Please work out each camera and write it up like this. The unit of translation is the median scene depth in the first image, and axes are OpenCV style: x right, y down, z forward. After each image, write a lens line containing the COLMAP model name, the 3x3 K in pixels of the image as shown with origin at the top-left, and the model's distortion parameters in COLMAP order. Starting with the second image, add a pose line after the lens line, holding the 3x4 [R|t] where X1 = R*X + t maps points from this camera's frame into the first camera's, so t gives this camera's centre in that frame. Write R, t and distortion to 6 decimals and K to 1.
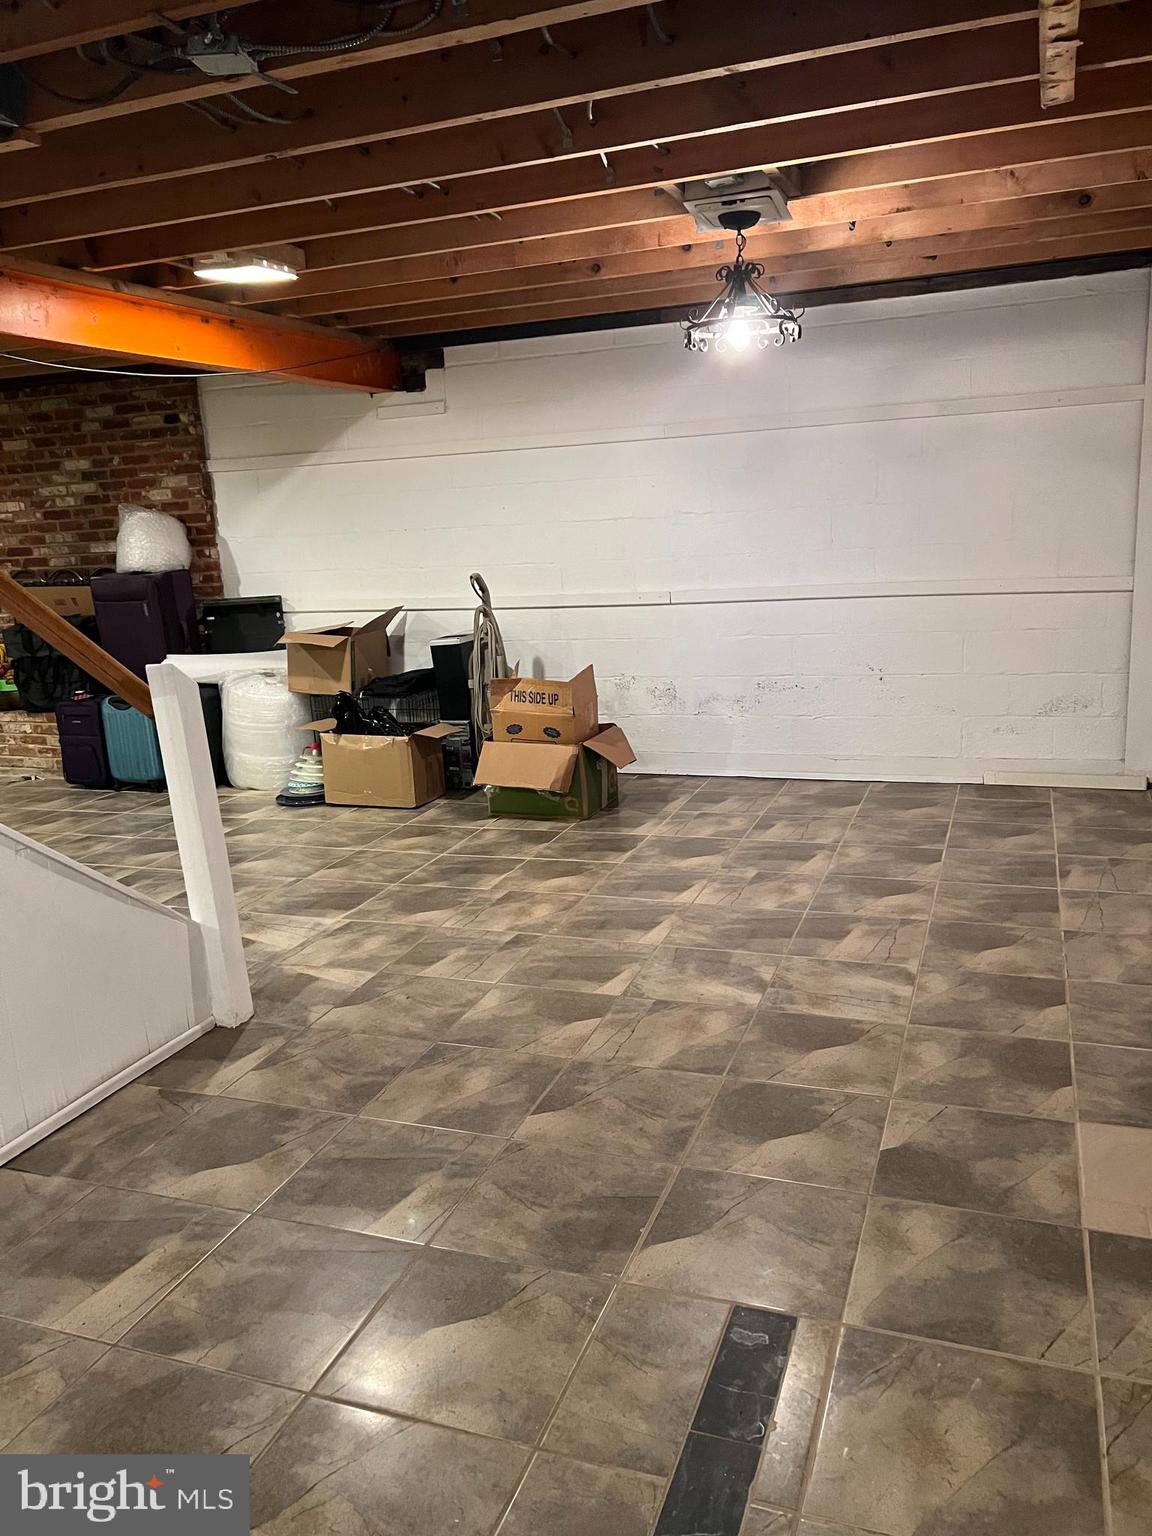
lens RADIAL K [[1161.9, 0, 574.8], [0, 1161.9, 764.1], [0, 0, 1]] dist [0.054023, -0.058913]
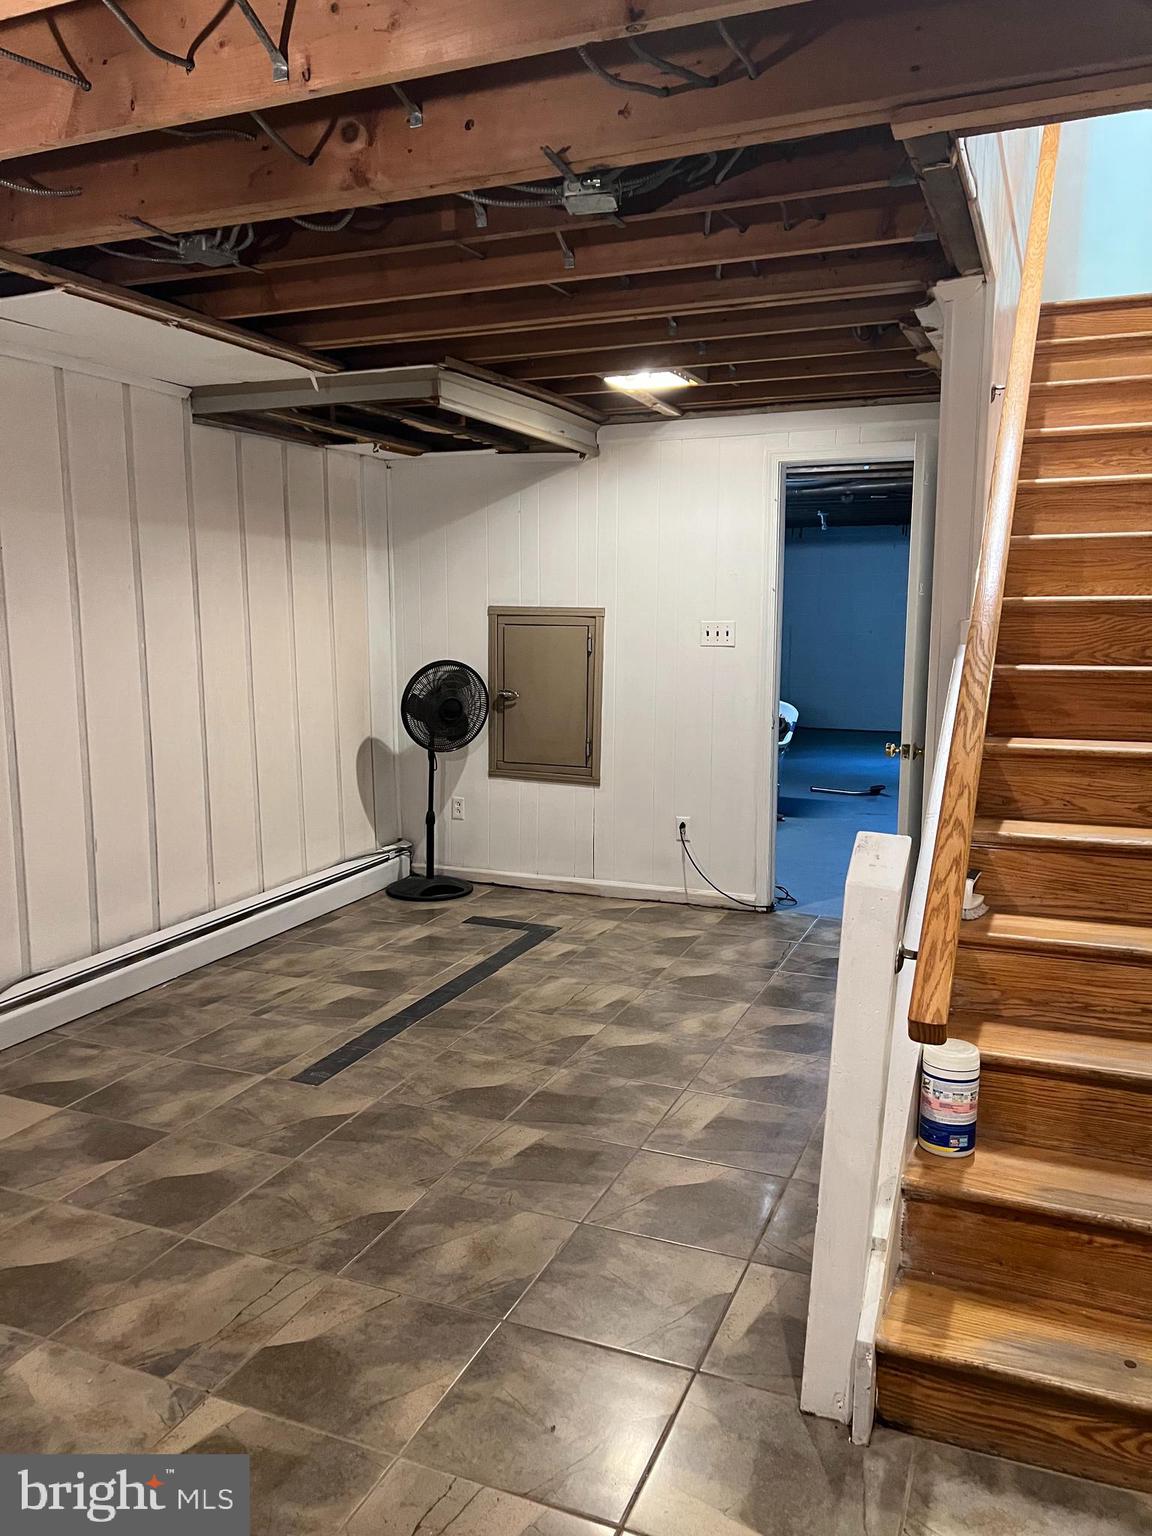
lens RADIAL K [[1161.9, 0, 573.7], [0, 1161.9, 771.2], [0, 0, 1]] dist [0.054023, -0.058913]
pose [[-0.997845, 0.049300, 0.043295, -0.238150], [0.061293, 0.935875, 0.346961, -0.383657], [-0.023414, 0.348867, -0.936880, 1.755477]]
